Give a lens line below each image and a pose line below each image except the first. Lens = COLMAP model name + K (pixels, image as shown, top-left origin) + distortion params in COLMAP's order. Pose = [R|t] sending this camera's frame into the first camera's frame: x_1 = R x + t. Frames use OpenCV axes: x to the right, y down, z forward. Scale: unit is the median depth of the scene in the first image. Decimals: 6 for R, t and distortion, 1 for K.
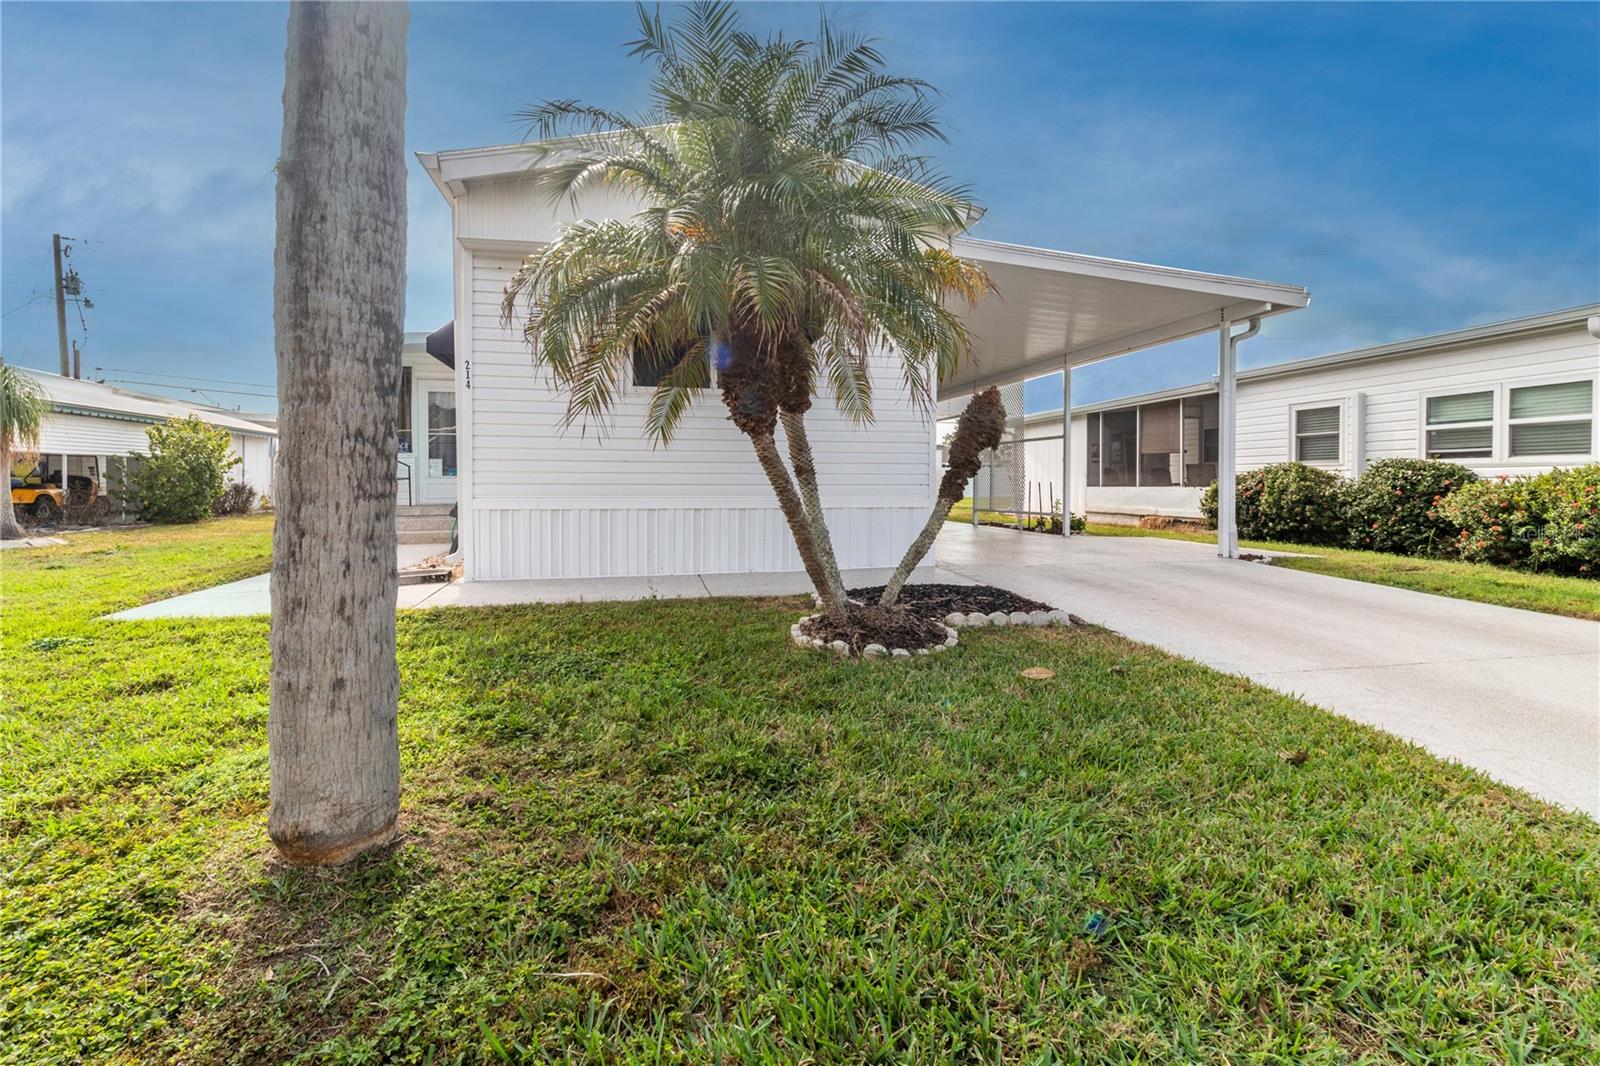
lens RADIAL K [[766.8, 0, 798.6], [0, 766.8, 483.6], [0, 0, 1]] dist [-0.000339, -0.000223]
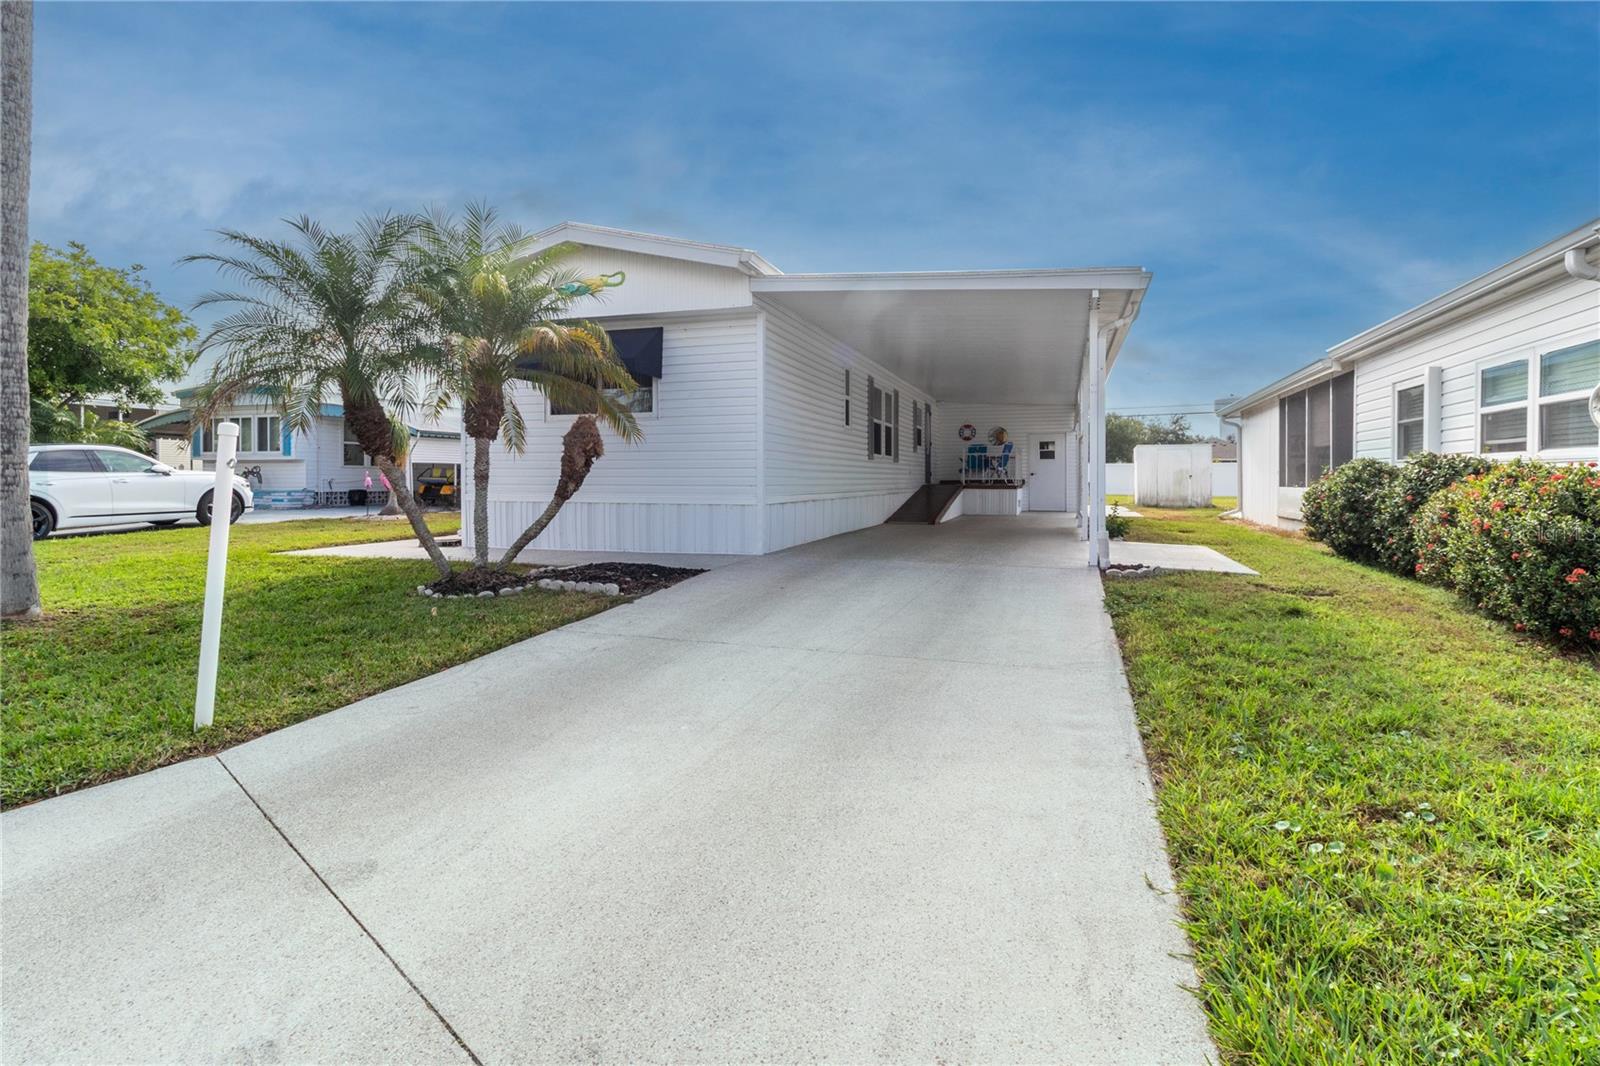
lens RADIAL K [[766.8, 0, 798.6], [0, 766.8, 483.6], [0, 0, 1]] dist [-0.000339, -0.000223]
pose [[0.877607, 0.004830, -0.479357, 0.607185], [-0.002687, 0.999983, 0.005157, -0.004844], [0.479374, -0.003238, 0.877605, 0.038272]]
